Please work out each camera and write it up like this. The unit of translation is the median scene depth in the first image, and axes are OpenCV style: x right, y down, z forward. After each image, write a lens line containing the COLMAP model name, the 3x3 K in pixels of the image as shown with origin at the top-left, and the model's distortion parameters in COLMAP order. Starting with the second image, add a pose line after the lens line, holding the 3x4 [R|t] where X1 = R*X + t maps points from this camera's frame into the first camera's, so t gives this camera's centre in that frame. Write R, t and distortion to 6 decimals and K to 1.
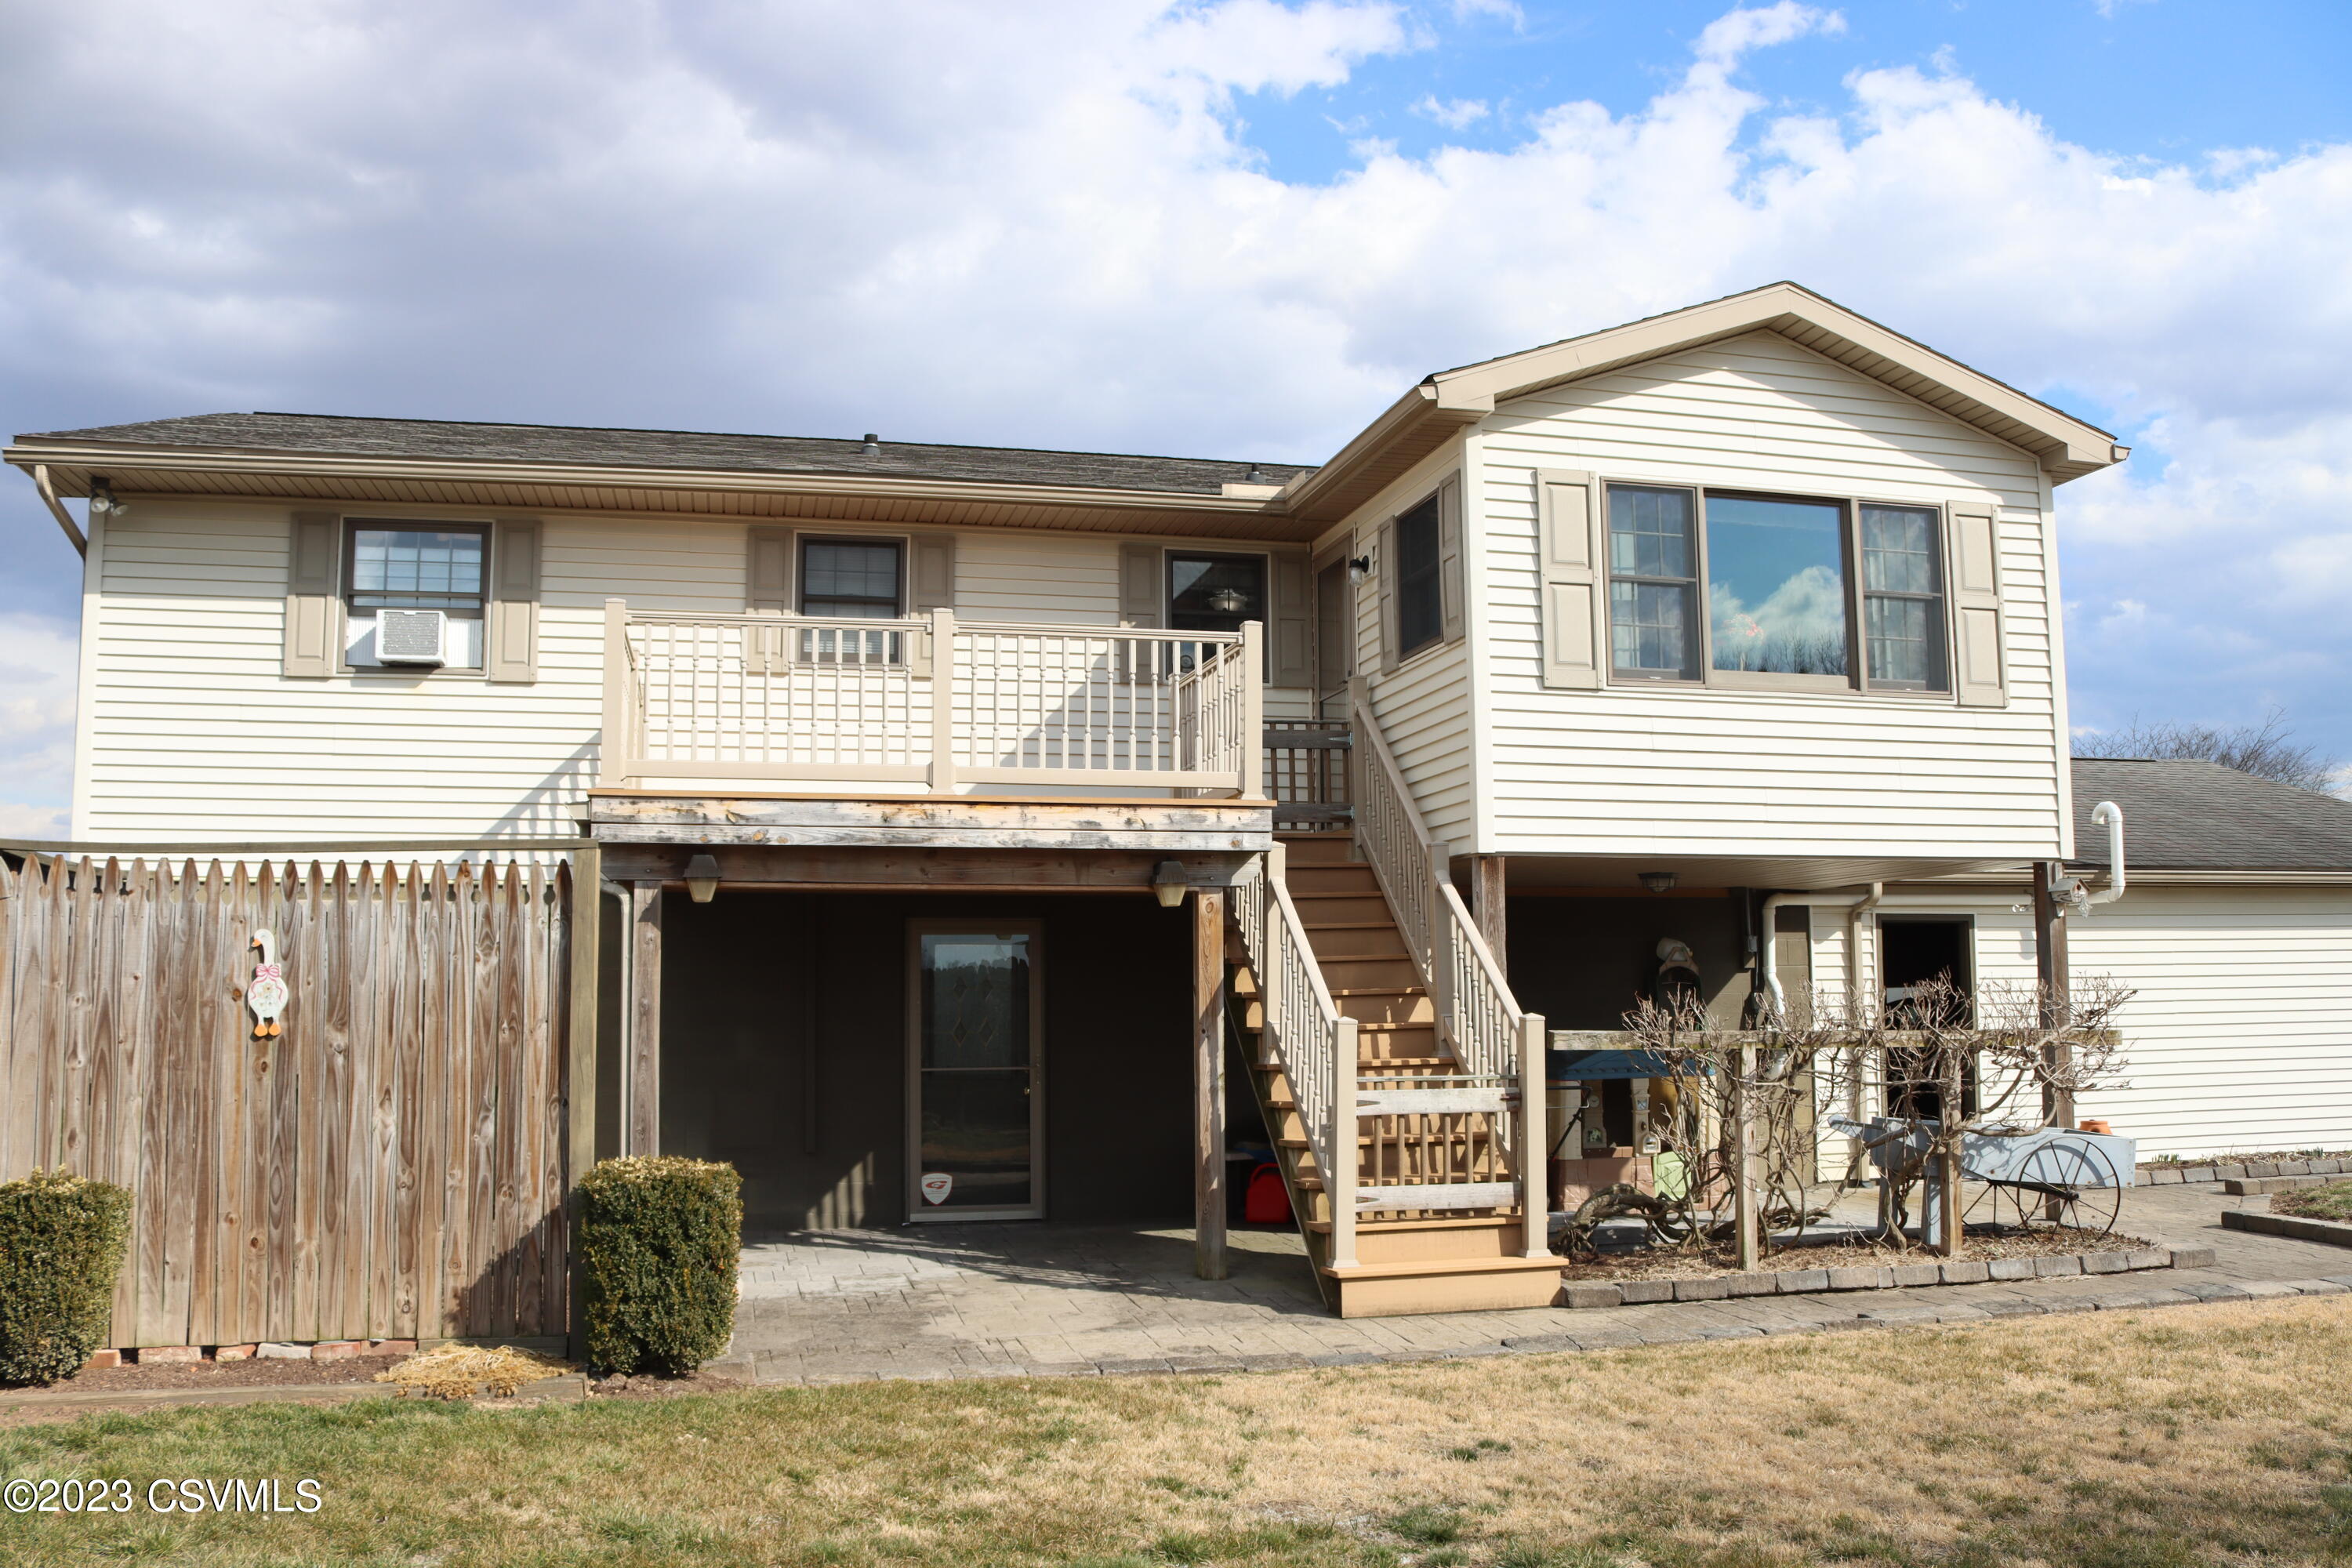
lens RADIAL K [[1955.3, 0, 1177.0], [0, 1955.3, 790.4], [0, 0, 1]] dist [-0.169478, 0.152761]
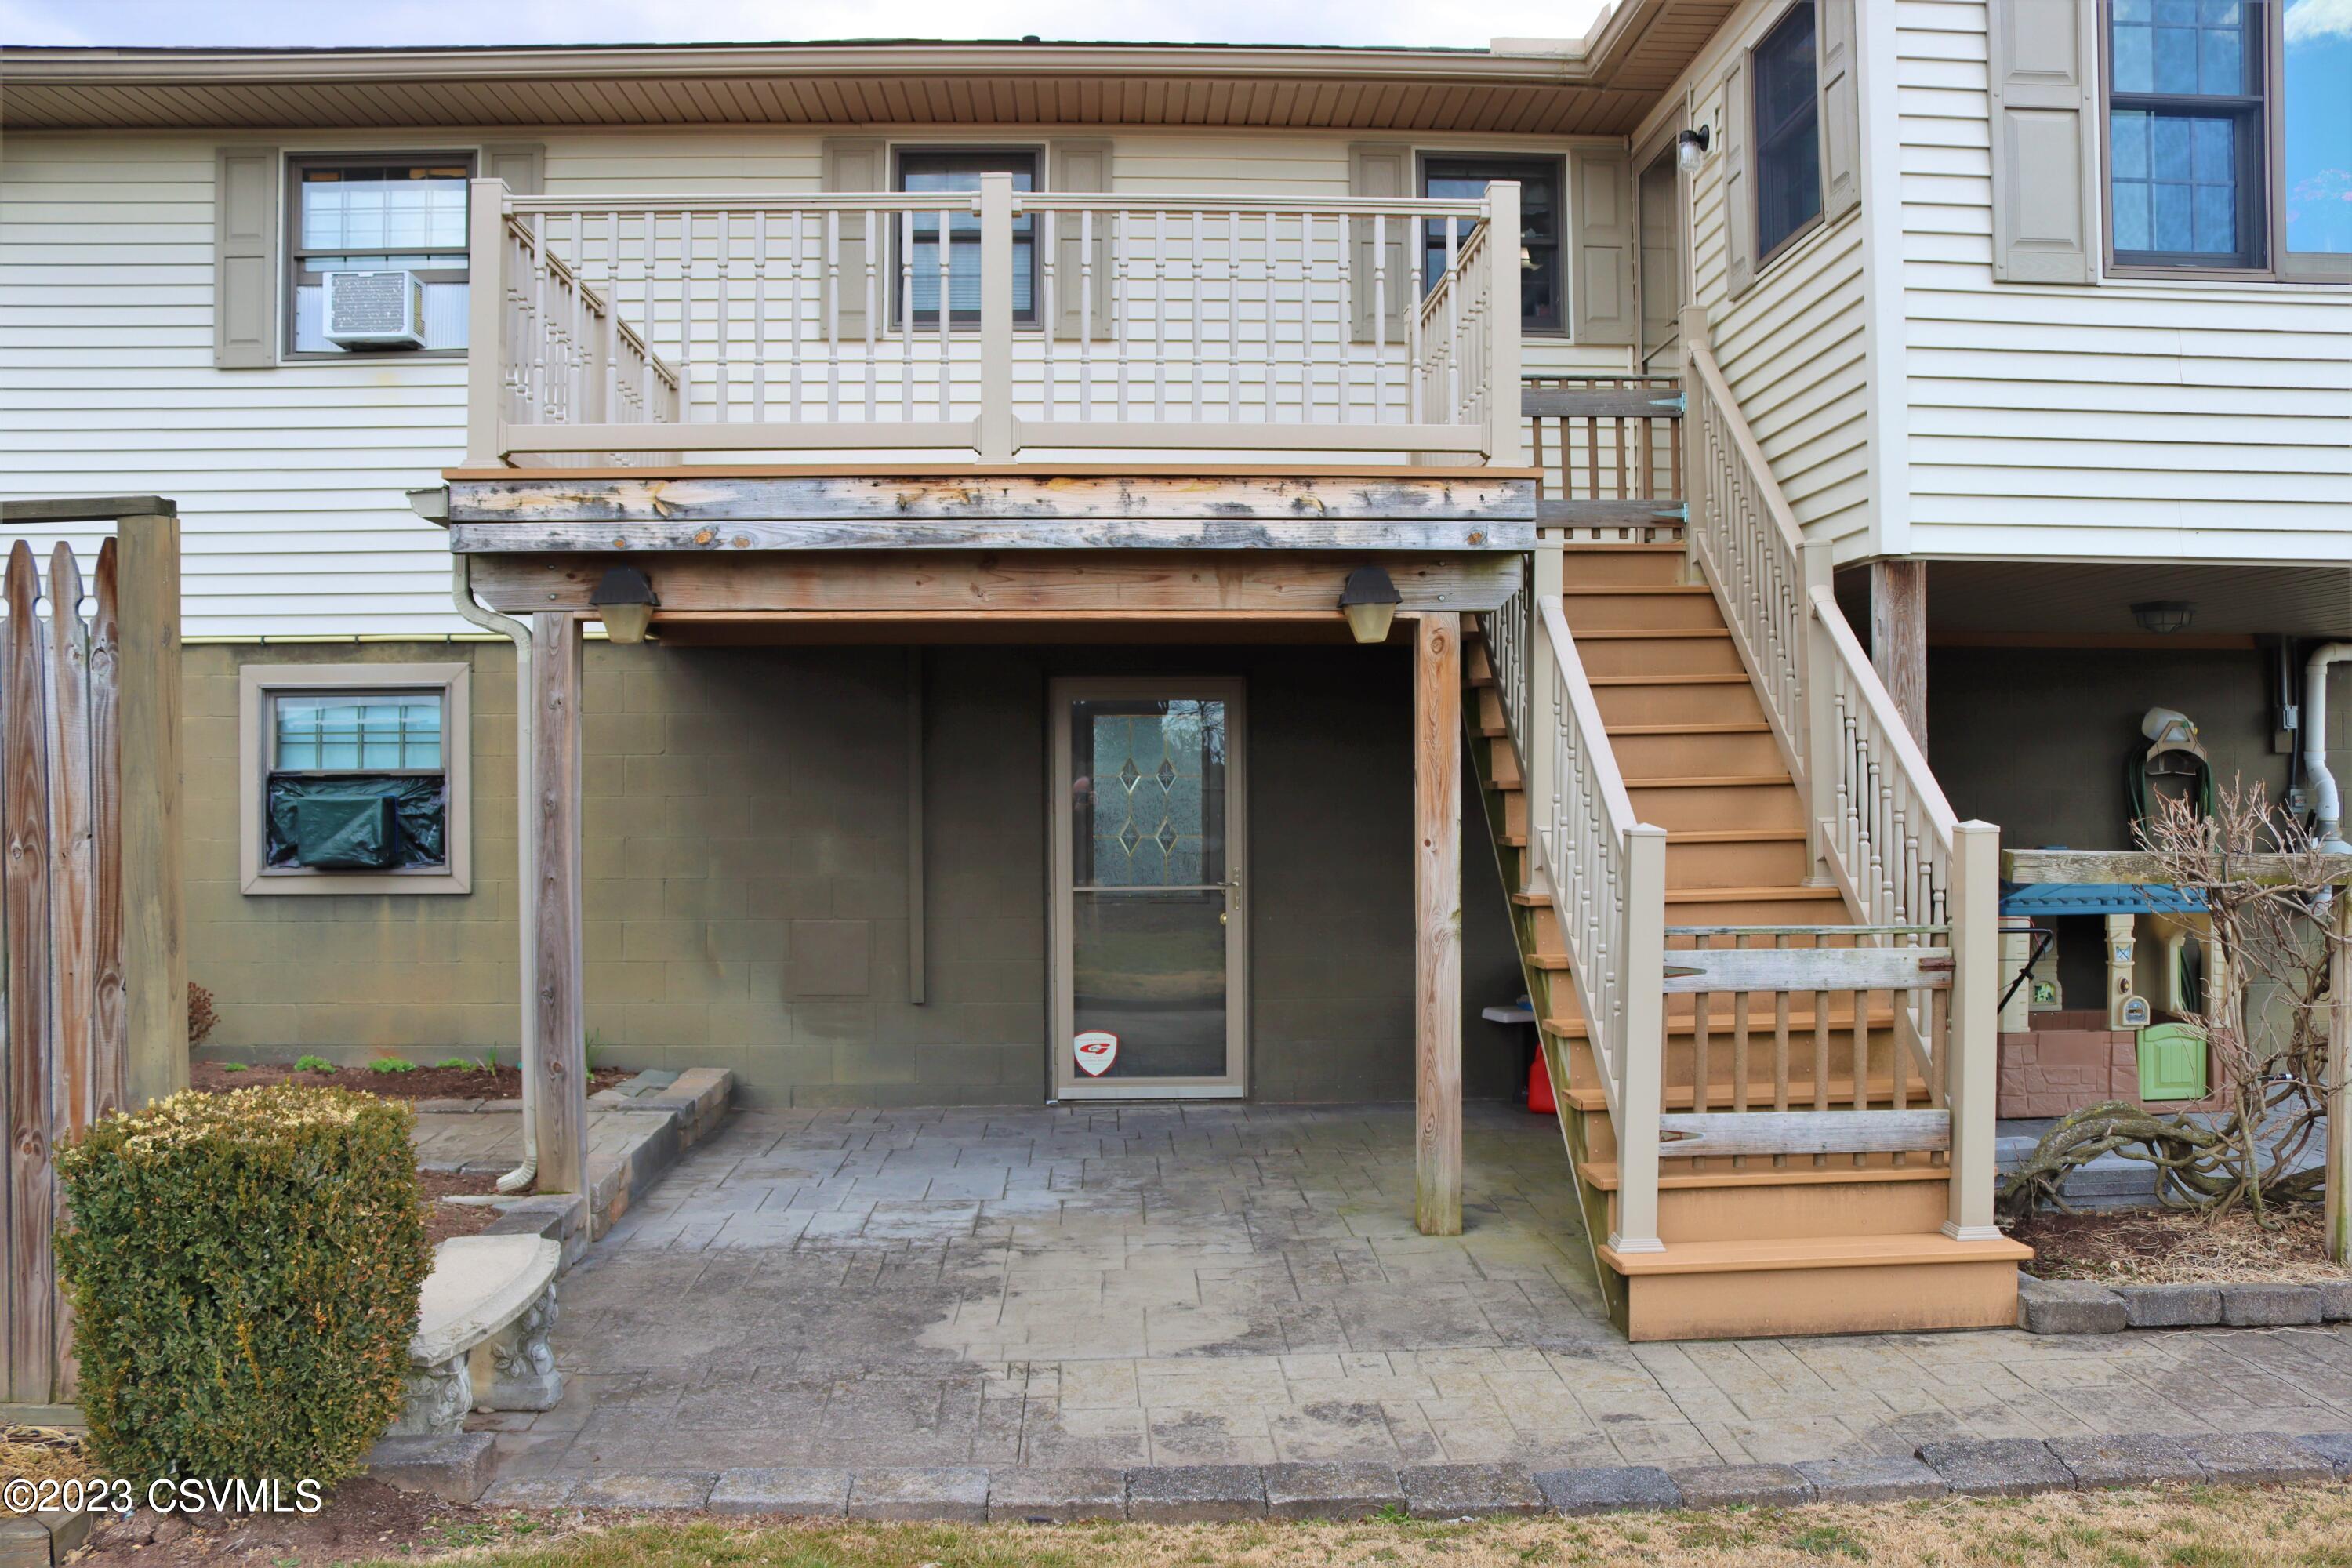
lens RADIAL K [[1955.3, 0, 1177.0], [0, 1955.3, 790.4], [0, 0, 1]] dist [-0.169478, 0.152761]
pose [[0.981613, 0.002991, -0.190857, 0.057122], [0.017461, 0.994278, 0.105385, 0.041627], [0.190080, -0.106780, 0.975944, 0.397679]]
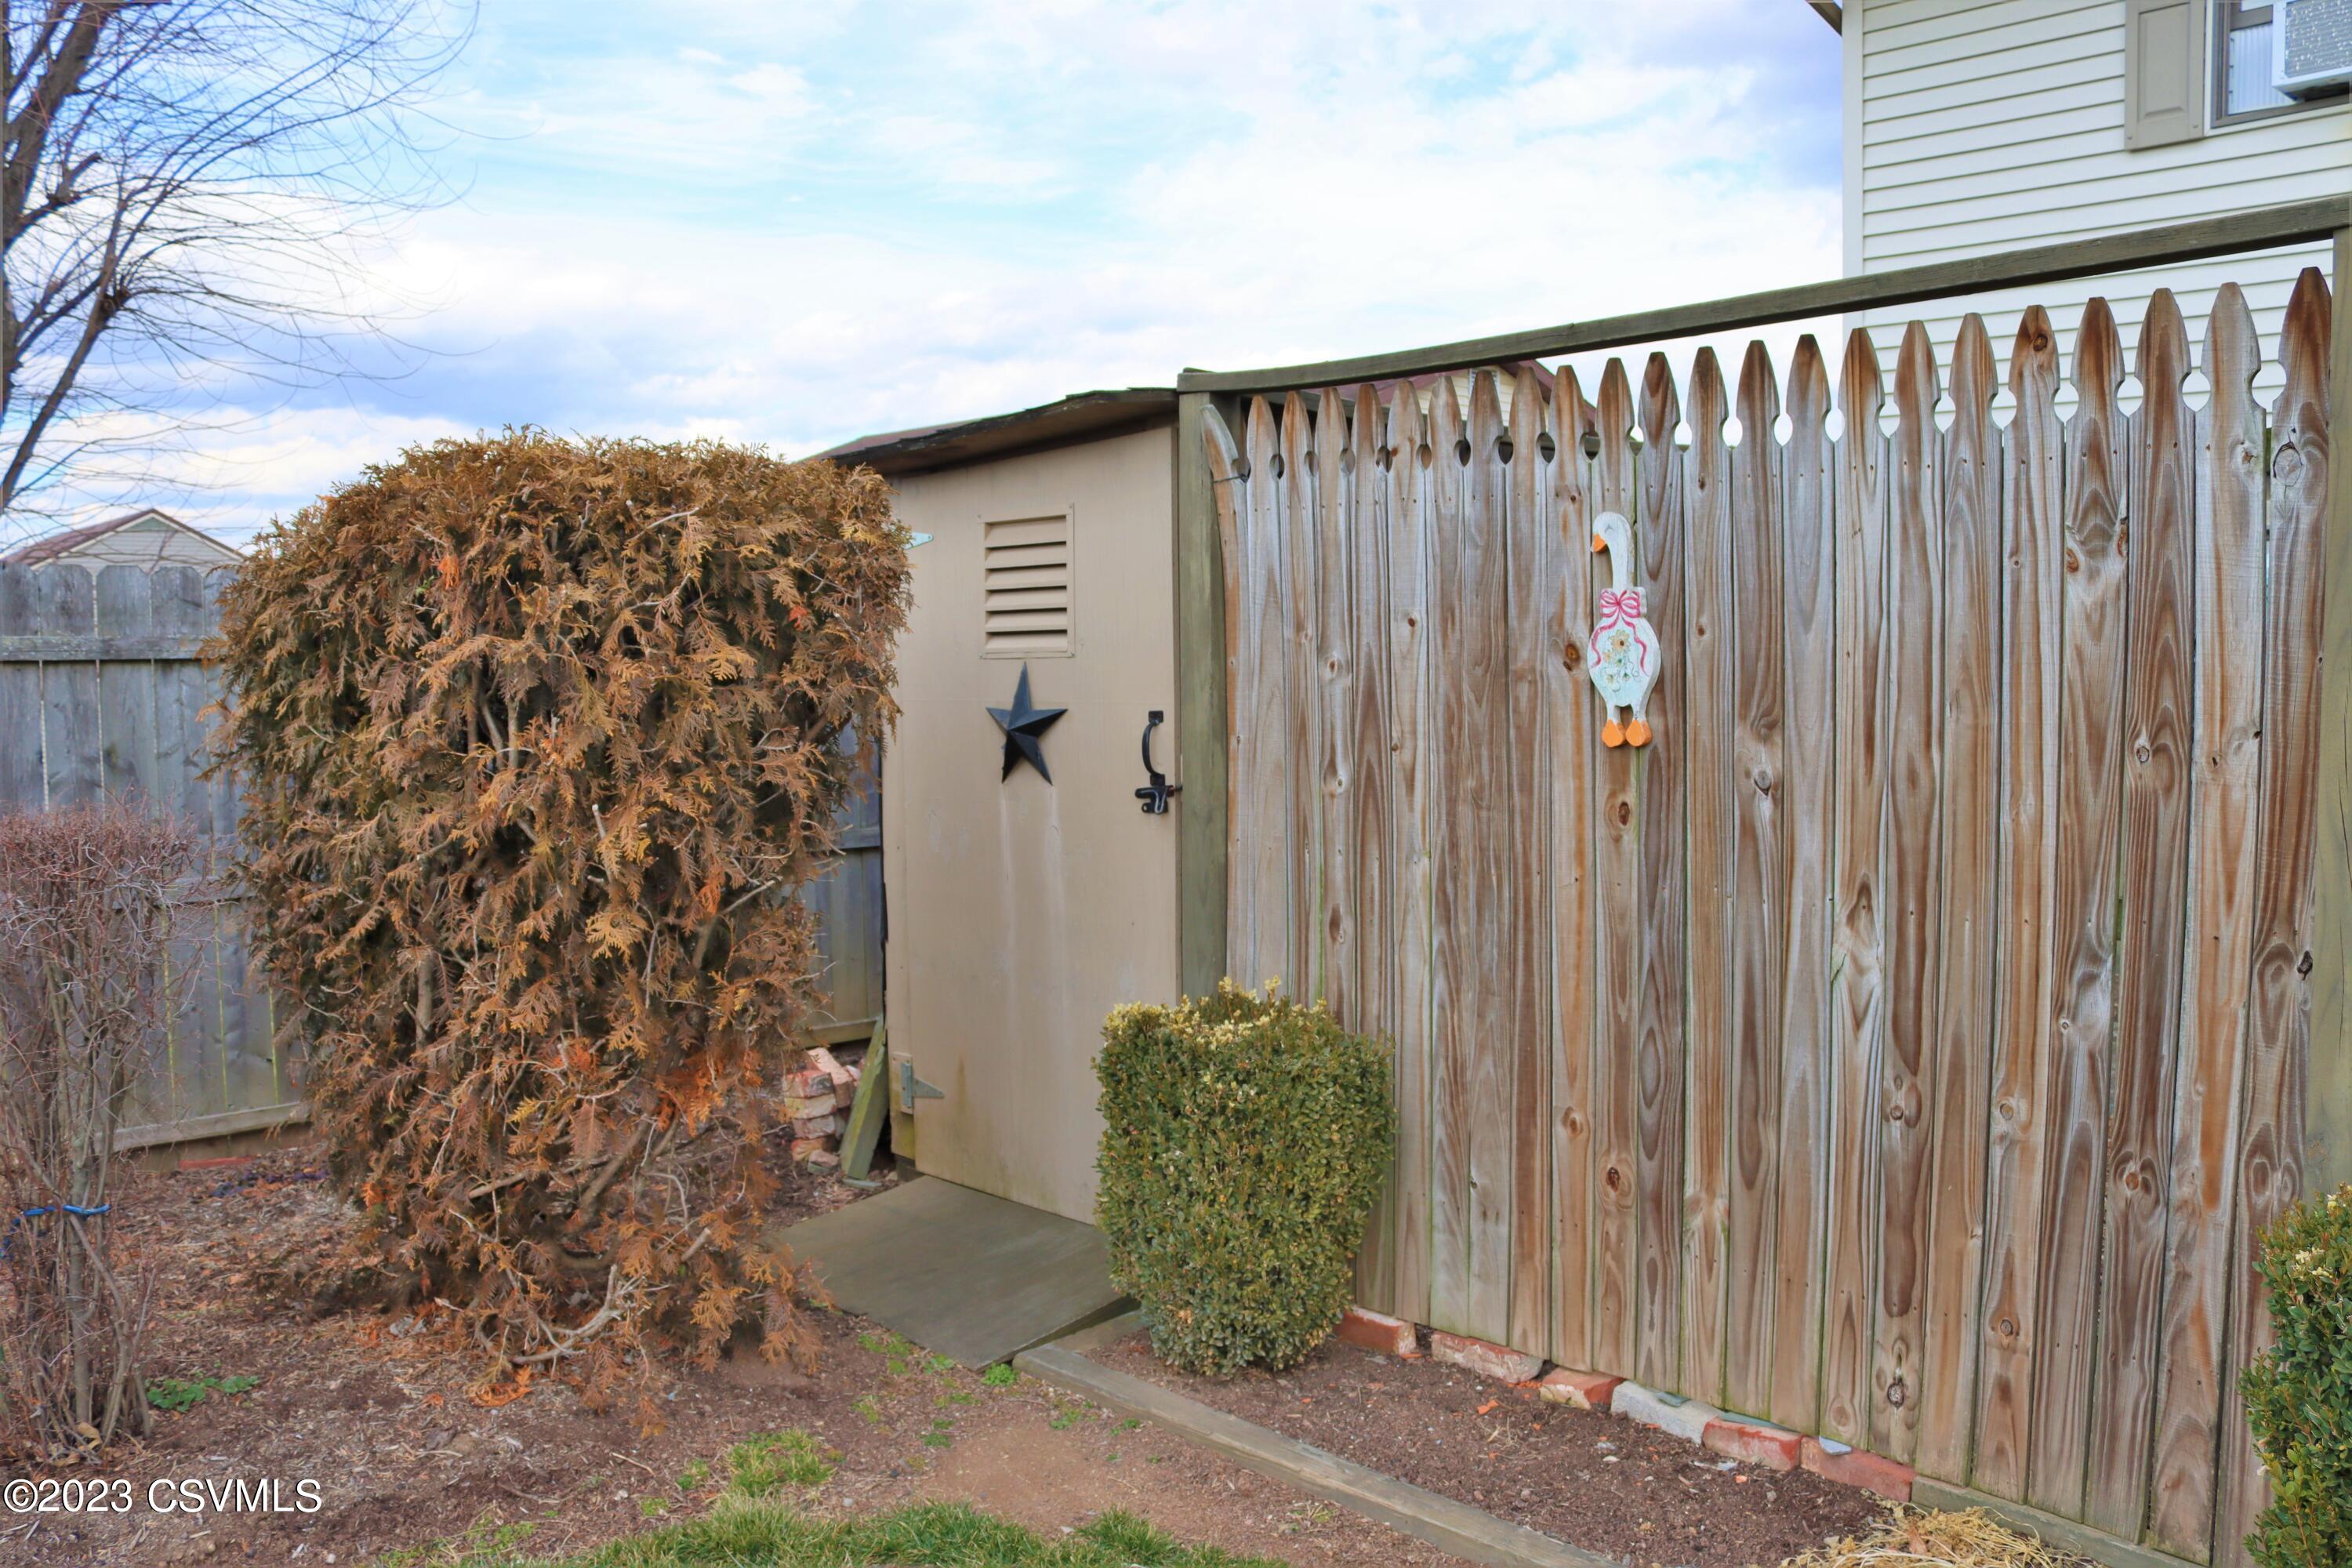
lens RADIAL K [[1955.3, 0, 1177.0], [0, 1955.3, 790.4], [0, 0, 1]] dist [-0.169478, 0.152761]
pose [[0.499571, 0.069225, -0.863502, -0.092749], [0.087252, 0.987712, 0.129661, 0.049894], [0.861867, -0.140117, 0.487393, 0.482481]]
